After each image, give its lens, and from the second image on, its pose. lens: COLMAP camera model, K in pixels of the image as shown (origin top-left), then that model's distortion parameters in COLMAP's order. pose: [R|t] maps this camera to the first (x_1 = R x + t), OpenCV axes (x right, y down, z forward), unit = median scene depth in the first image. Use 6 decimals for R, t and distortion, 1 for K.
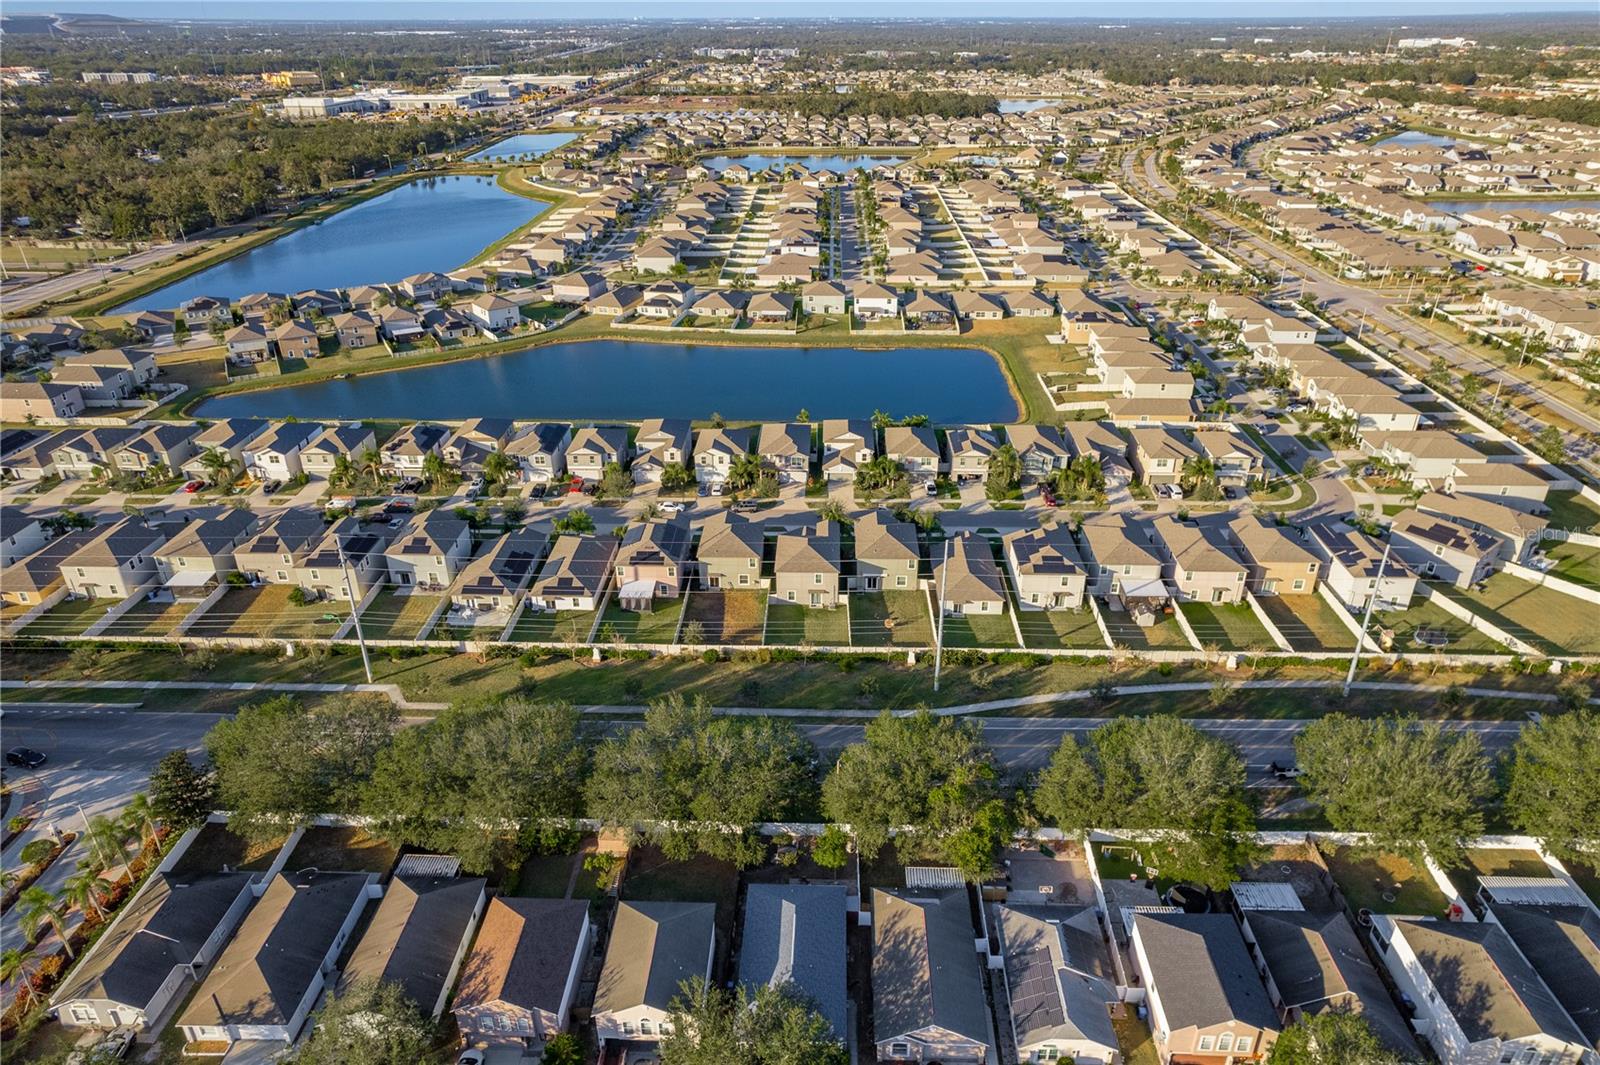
lens RADIAL K [[1033.7, 0, 801.8], [0, 1033.7, 533.5], [0, 0, 1]] dist [-0.055642, 0.064425]
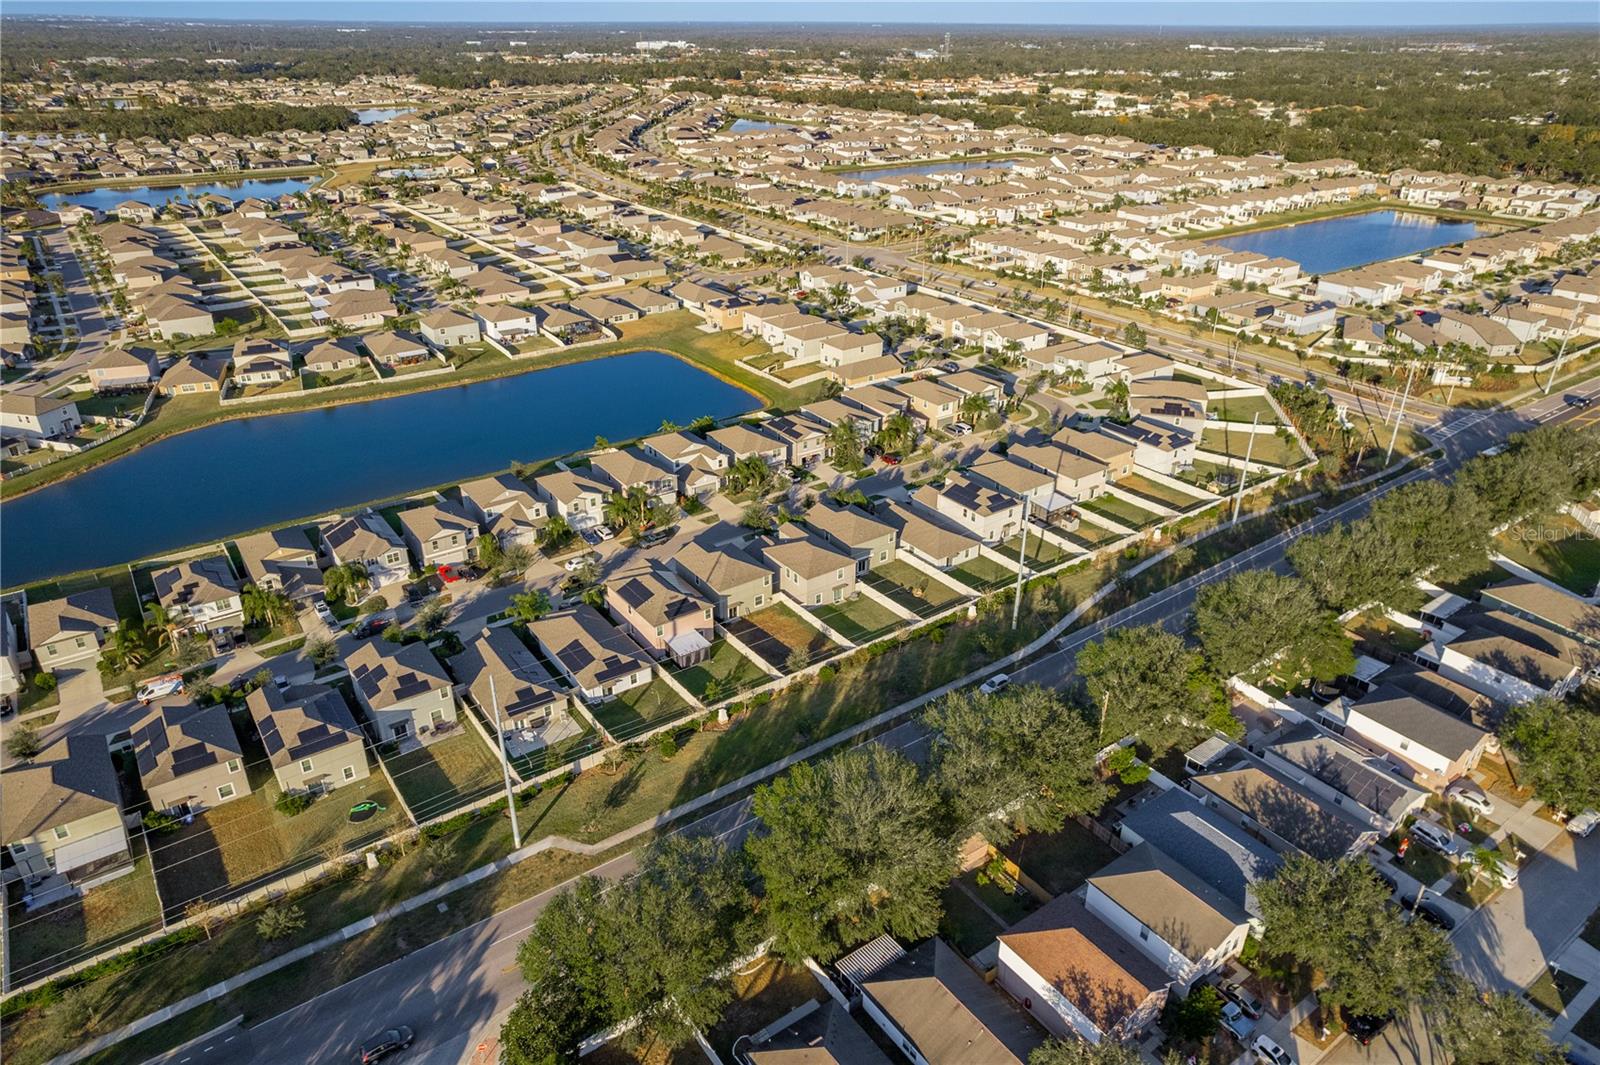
lens RADIAL K [[1033.7, 0, 801.3], [0, 1033.7, 537.5], [0, 0, 1]] dist [-0.055642, 0.064425]
pose [[0.792895, -0.270206, 0.546174, -0.437718], [0.270149, 0.959286, 0.082401, -0.066103], [-0.546203, 0.082213, 0.833609, 0.136089]]
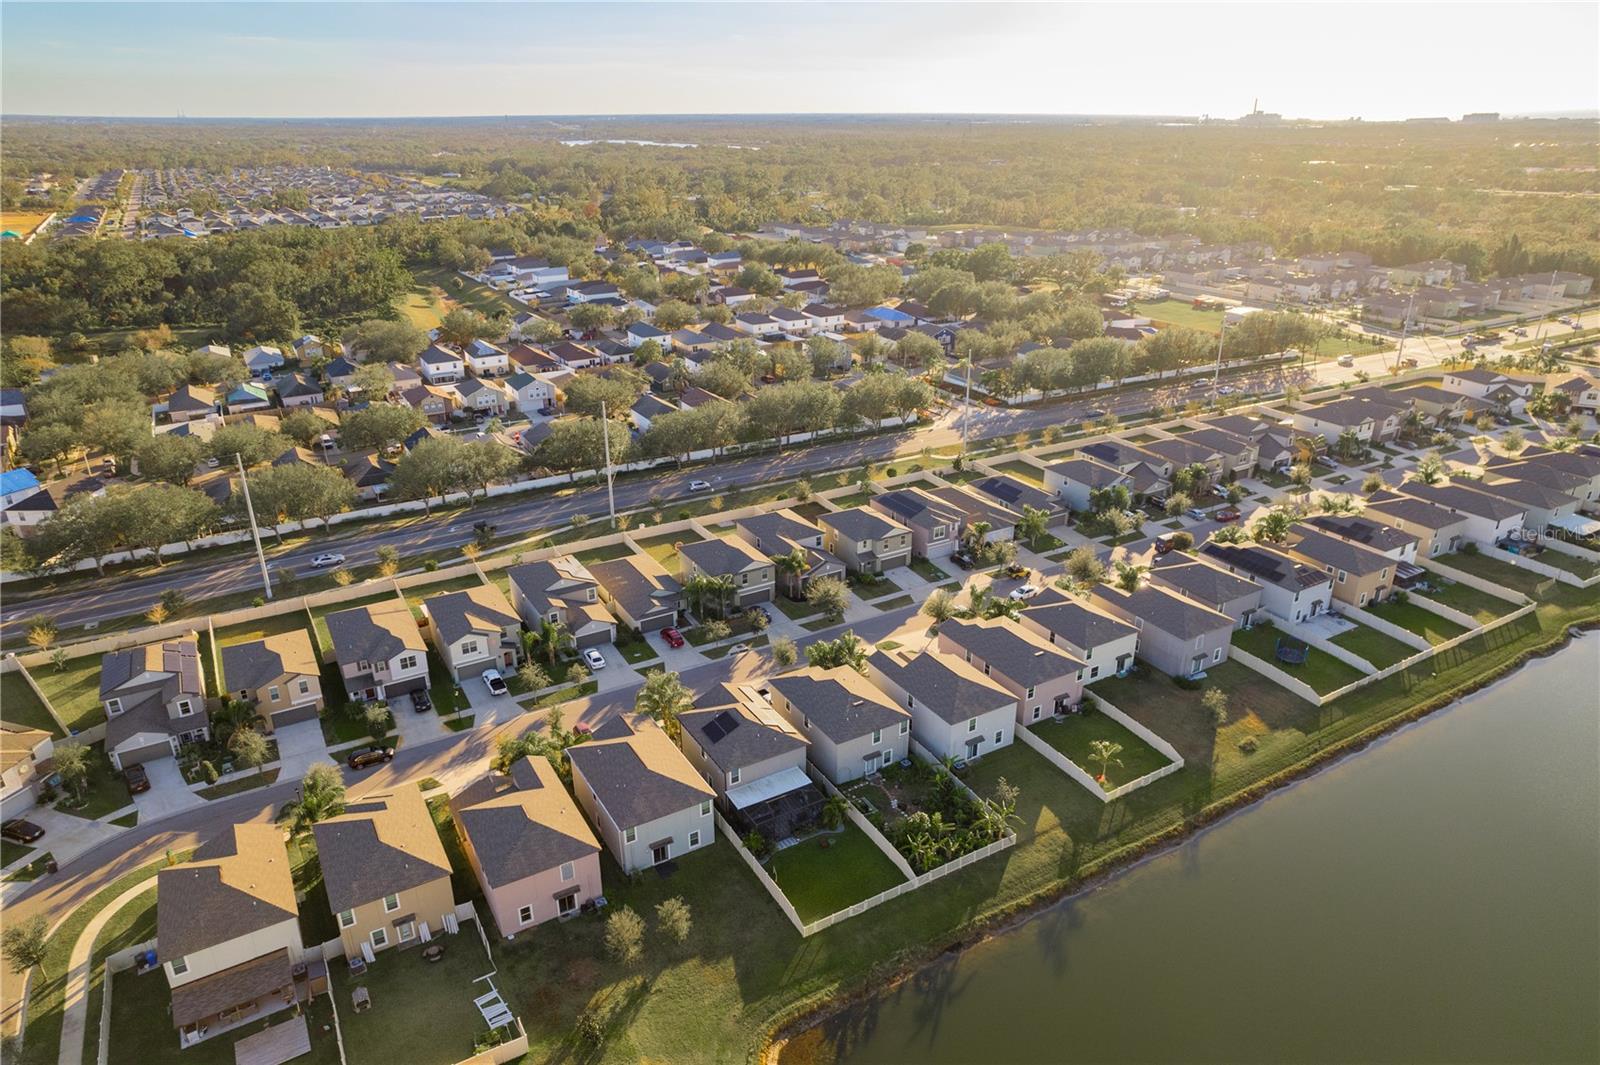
lens RADIAL K [[1033.7, 0, 800.8], [0, 1033.7, 538.2], [0, 0, 1]] dist [-0.055642, 0.064425]
pose [[-0.847316, 0.206434, -0.489327, 0.397053], [-0.235864, 0.679247, 0.694976, -0.554389], [0.475840, 0.704279, -0.526847, 1.257589]]
